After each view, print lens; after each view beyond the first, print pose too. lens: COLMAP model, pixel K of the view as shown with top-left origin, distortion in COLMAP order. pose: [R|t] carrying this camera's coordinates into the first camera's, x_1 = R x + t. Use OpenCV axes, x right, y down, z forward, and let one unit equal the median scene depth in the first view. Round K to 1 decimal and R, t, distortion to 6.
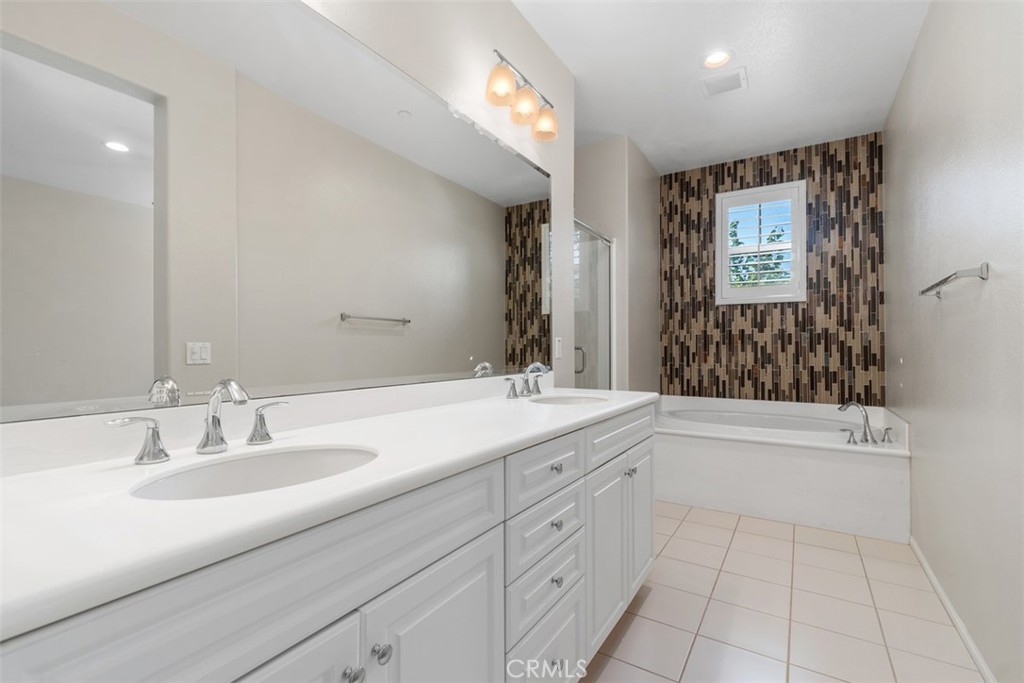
lens RADIAL K [[461.2, 0, 515.7], [0, 461.2, 337.2], [0, 0, 1]] dist [0.012973, -0.003009]
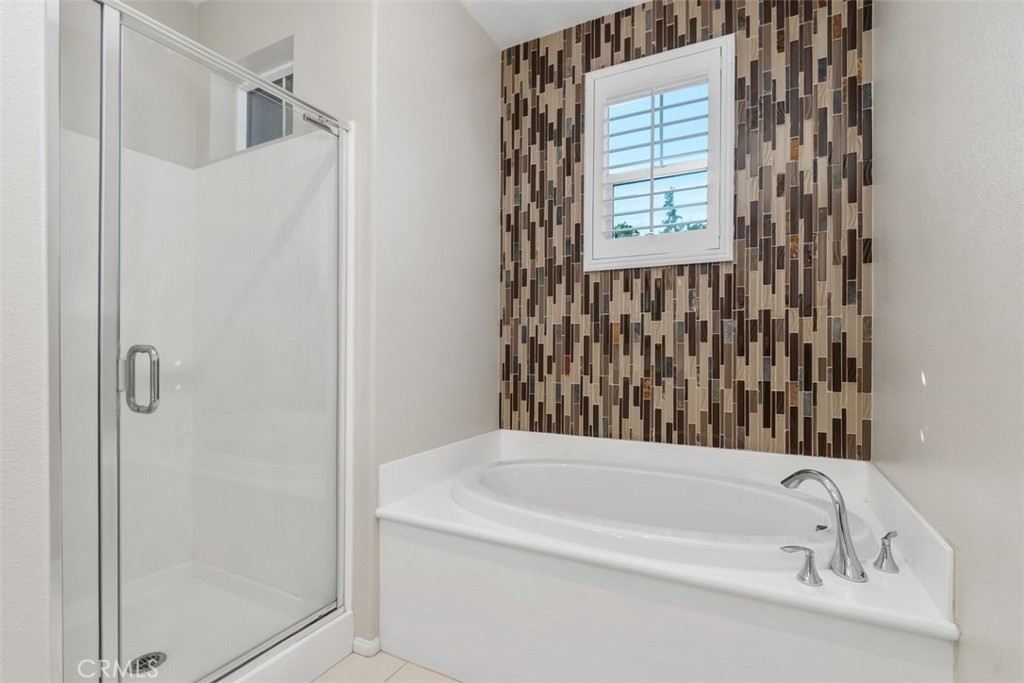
lens RADIAL K [[491.4, 0, 506.6], [0, 491.4, 348.5], [0, 0, 1]] dist [0.000220, -0.000387]
pose [[0.997273, -0.001183, 0.073795, 0.311348], [-0.000478, 0.999747, 0.022487, 0.010986], [-0.073803, -0.022461, 0.997020, 0.432477]]
